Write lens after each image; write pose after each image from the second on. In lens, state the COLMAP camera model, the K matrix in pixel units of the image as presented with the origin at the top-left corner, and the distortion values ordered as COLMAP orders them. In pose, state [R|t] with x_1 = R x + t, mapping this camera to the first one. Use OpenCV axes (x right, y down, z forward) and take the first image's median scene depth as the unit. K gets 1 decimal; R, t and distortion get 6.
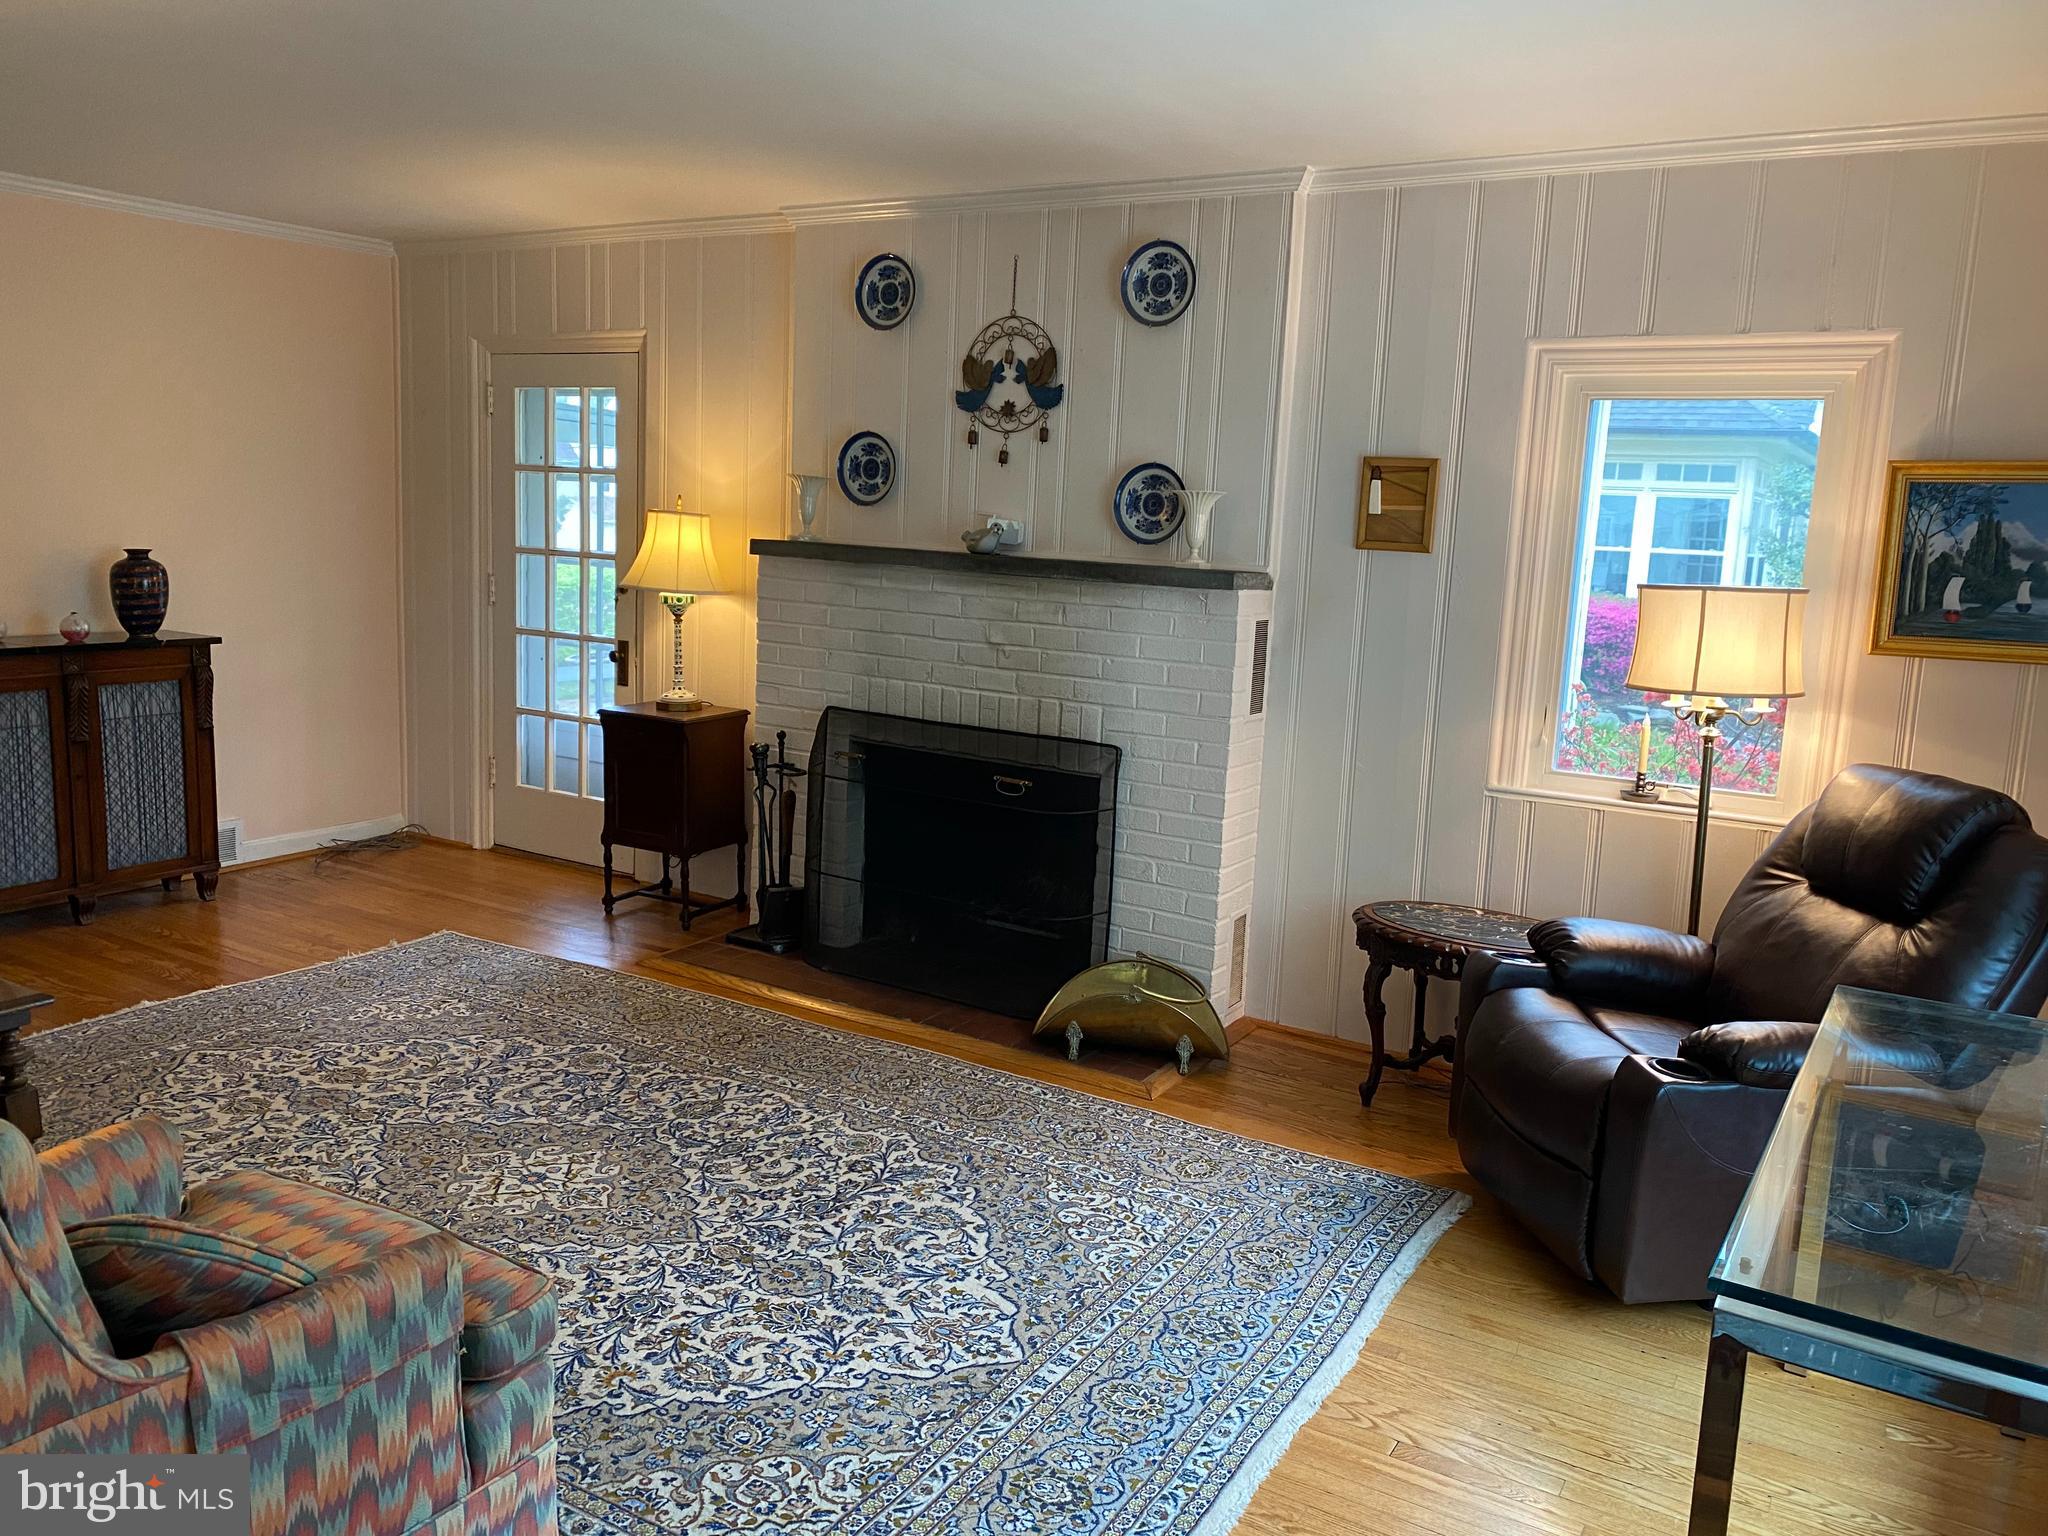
lens RADIAL K [[1551.2, 0, 1014.7], [0, 1551.2, 758.2], [0, 0, 1]] dist [0.026208, -0.014611]
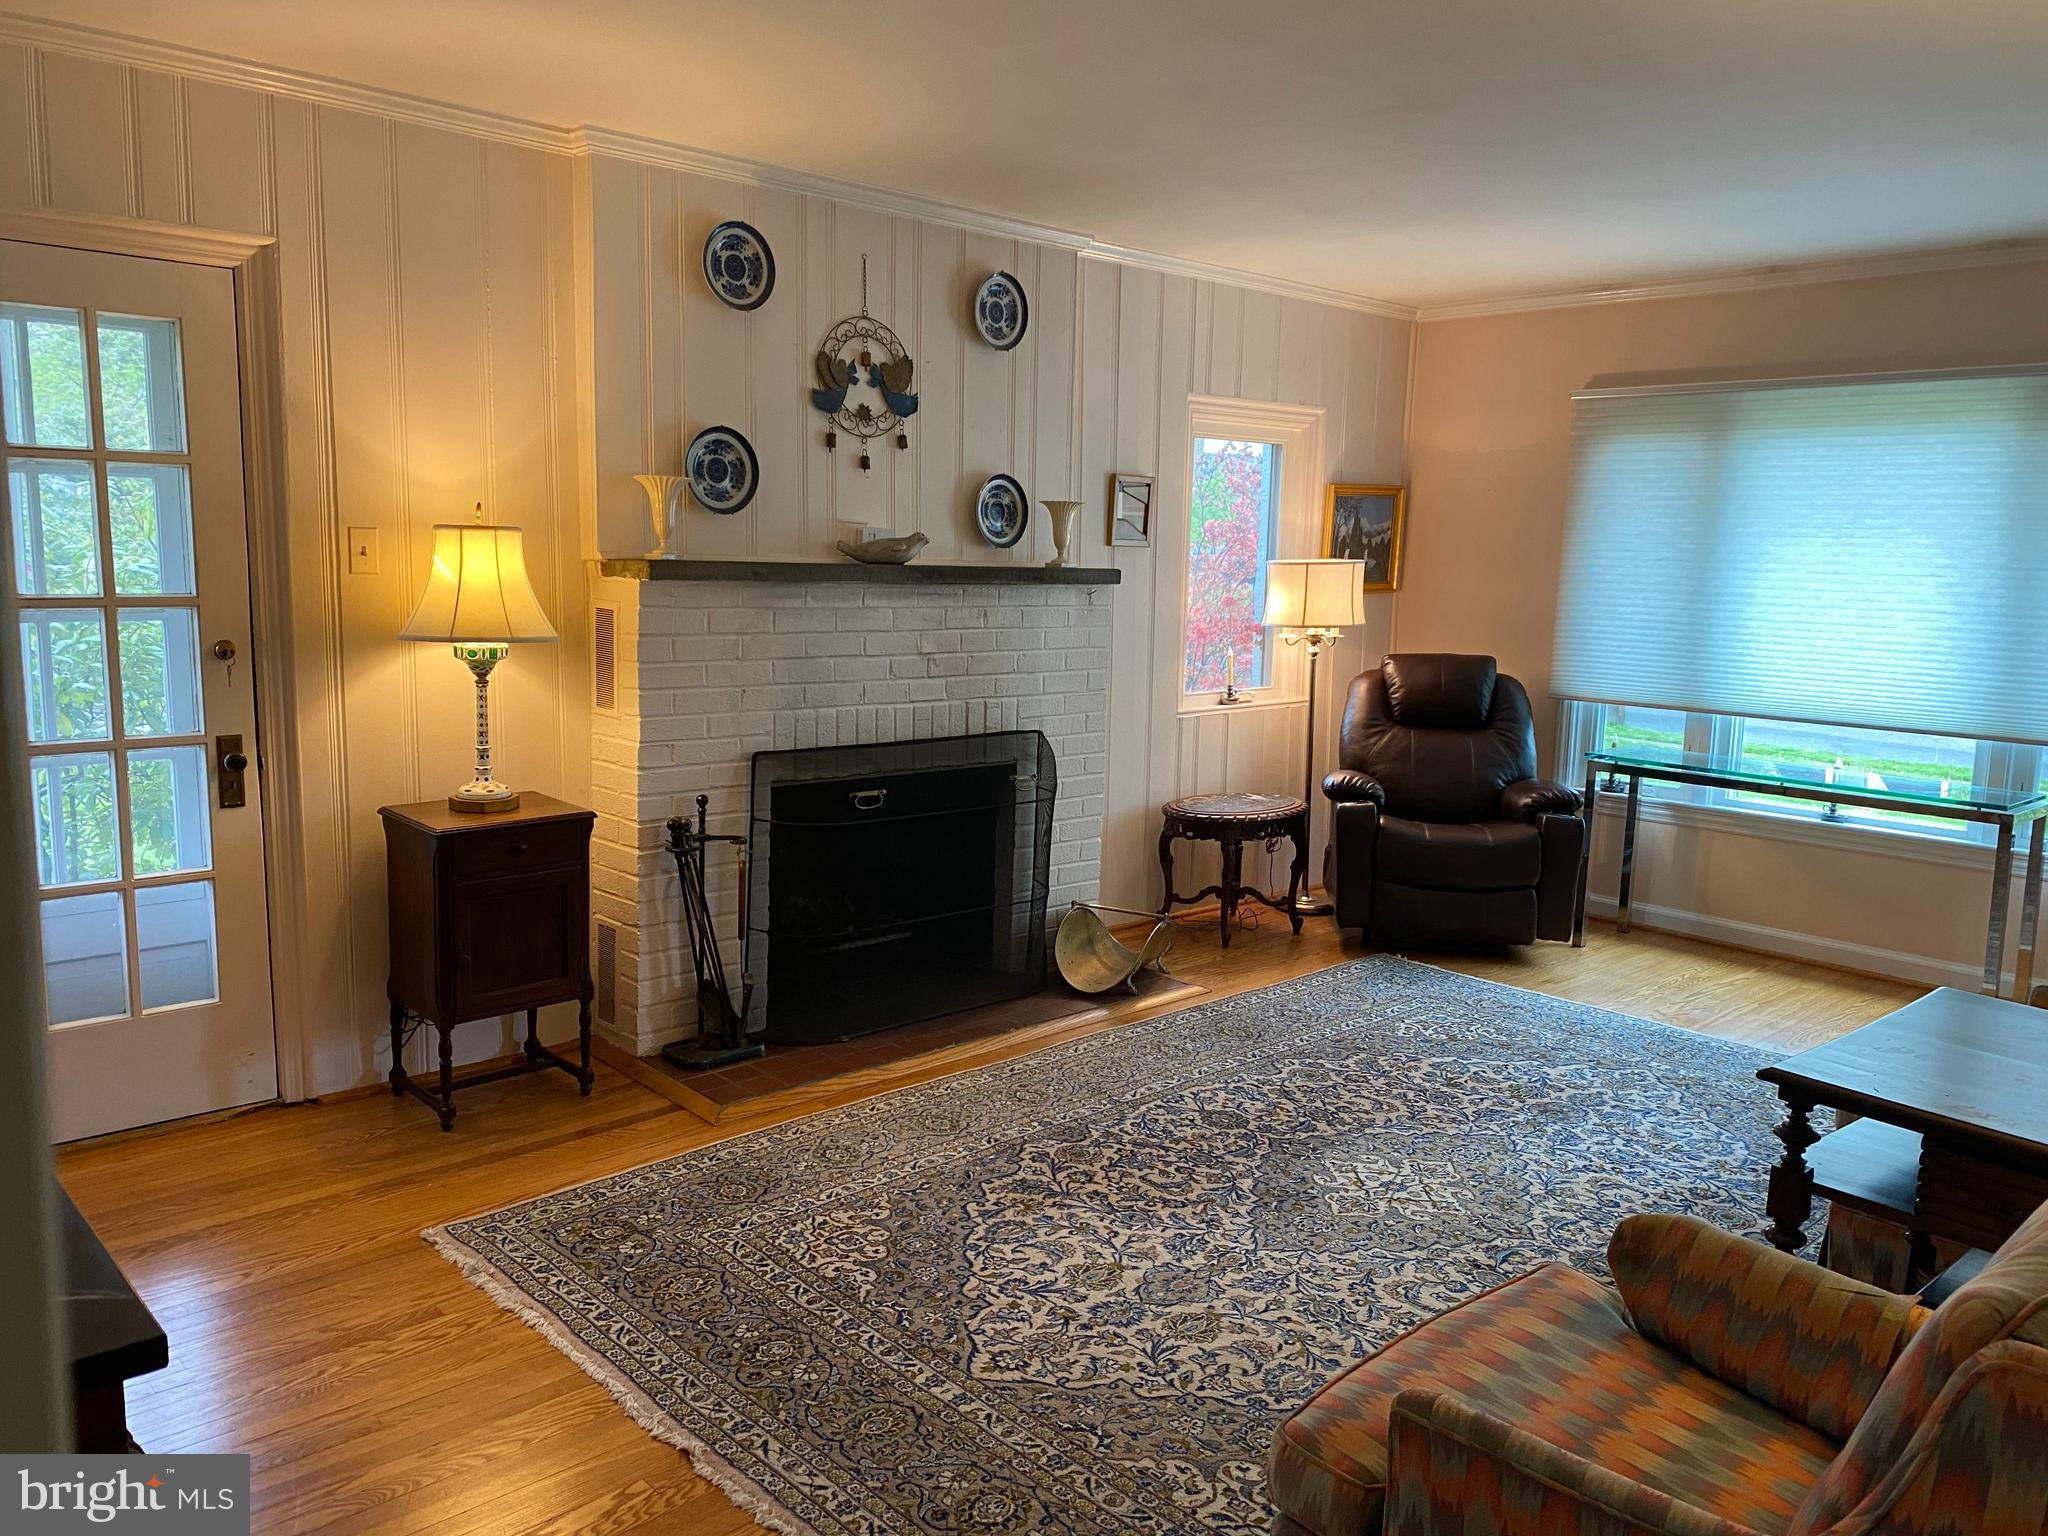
lens RADIAL K [[1551.2, 0, 1010.2], [0, 1551.2, 770.1], [0, 0, 1]] dist [0.026208, -0.014611]
pose [[0.271750, -0.177742, 0.945812, -0.949946], [0.139588, 0.979683, 0.144001, -0.135776], [-0.952191, 0.092892, 0.291040, 0.663499]]
